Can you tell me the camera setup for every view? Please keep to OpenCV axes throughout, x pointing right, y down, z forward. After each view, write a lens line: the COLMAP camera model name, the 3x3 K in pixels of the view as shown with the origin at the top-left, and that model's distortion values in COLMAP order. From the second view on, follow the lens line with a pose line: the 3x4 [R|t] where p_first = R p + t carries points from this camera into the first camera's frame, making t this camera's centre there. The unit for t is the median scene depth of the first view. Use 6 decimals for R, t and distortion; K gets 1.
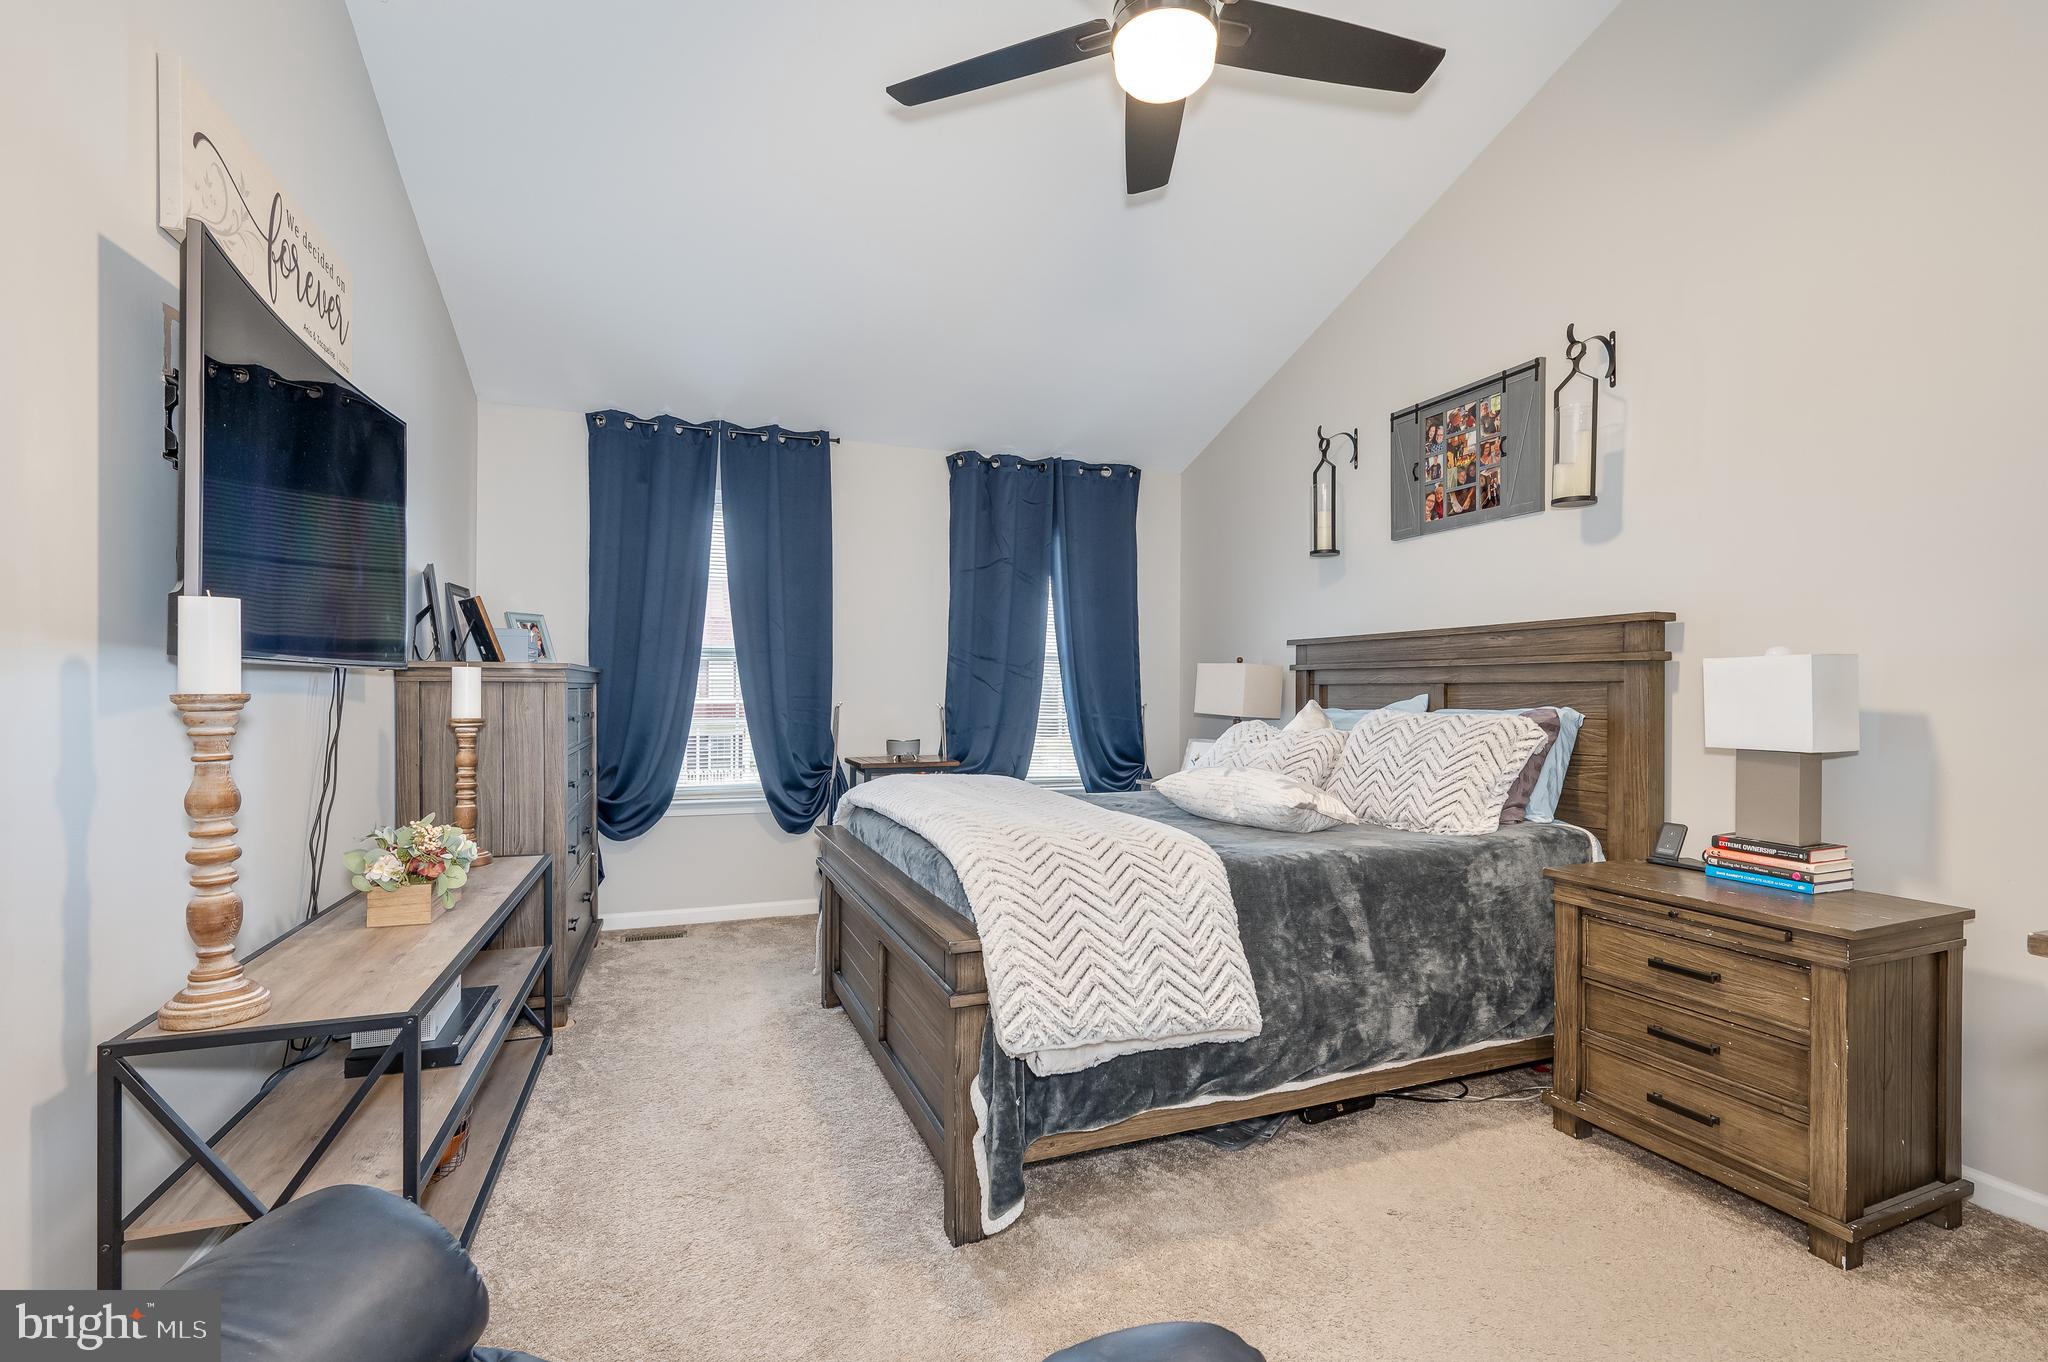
lens RADIAL K [[898.7, 0, 1031.6], [0, 898.7, 693.5], [0, 0, 1]] dist [-0.000090, 0.000063]
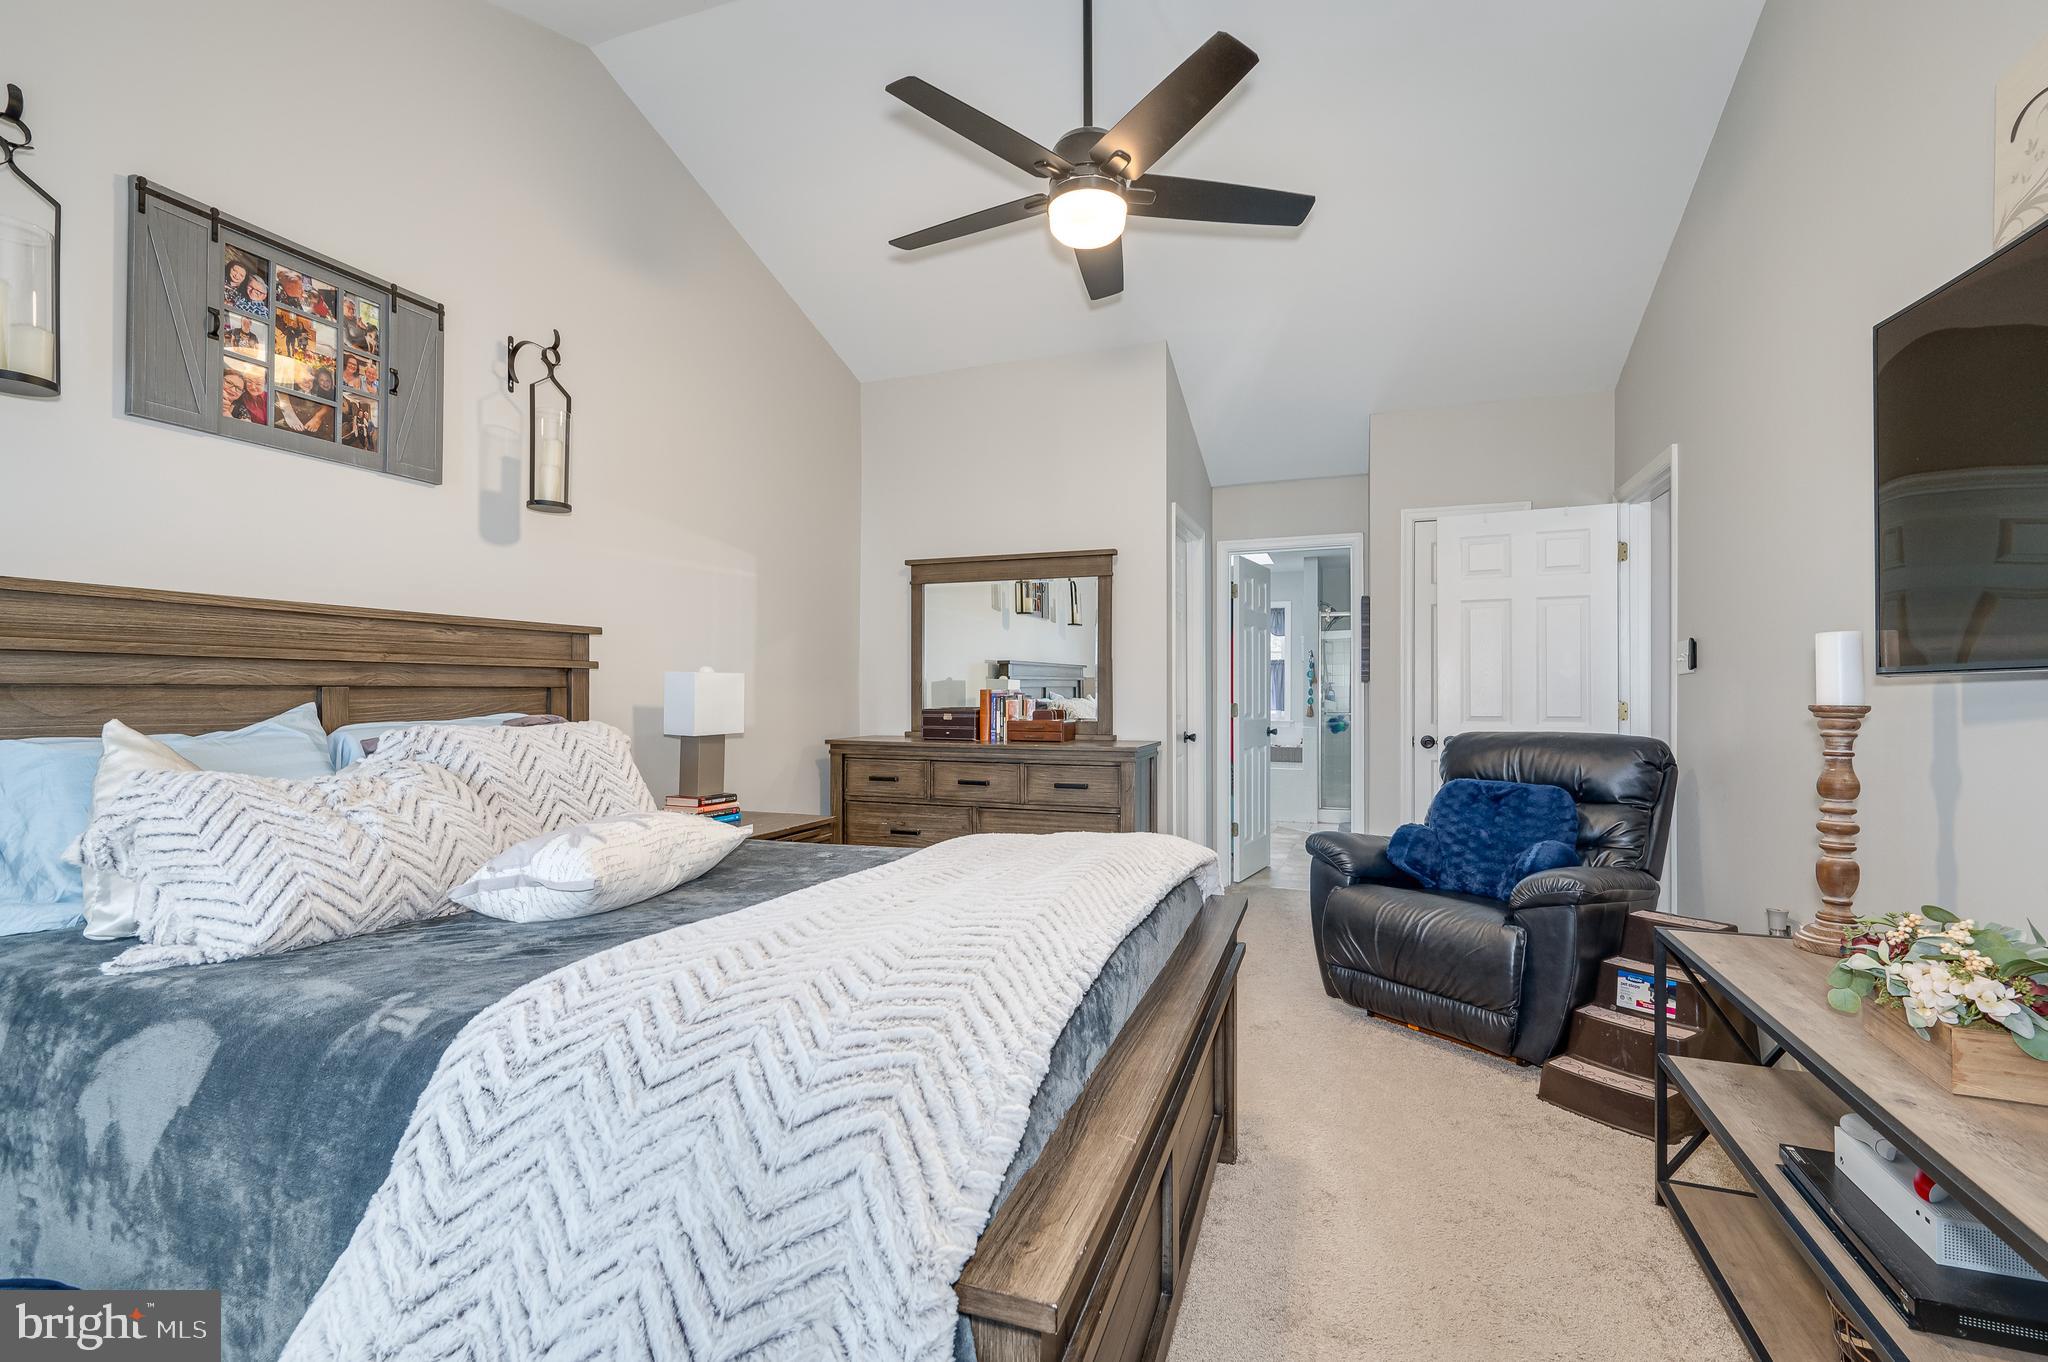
lens RADIAL K [[898.7, 0, 1030.1], [0, 898.7, 681.1], [0, 0, 1]] dist [-0.000090, 0.000063]
pose [[-0.749653, 0.004633, 0.661815, -0.388128], [-0.000668, 0.999970, -0.007757, -0.010336], [-0.661831, -0.006258, -0.749627, 1.180785]]
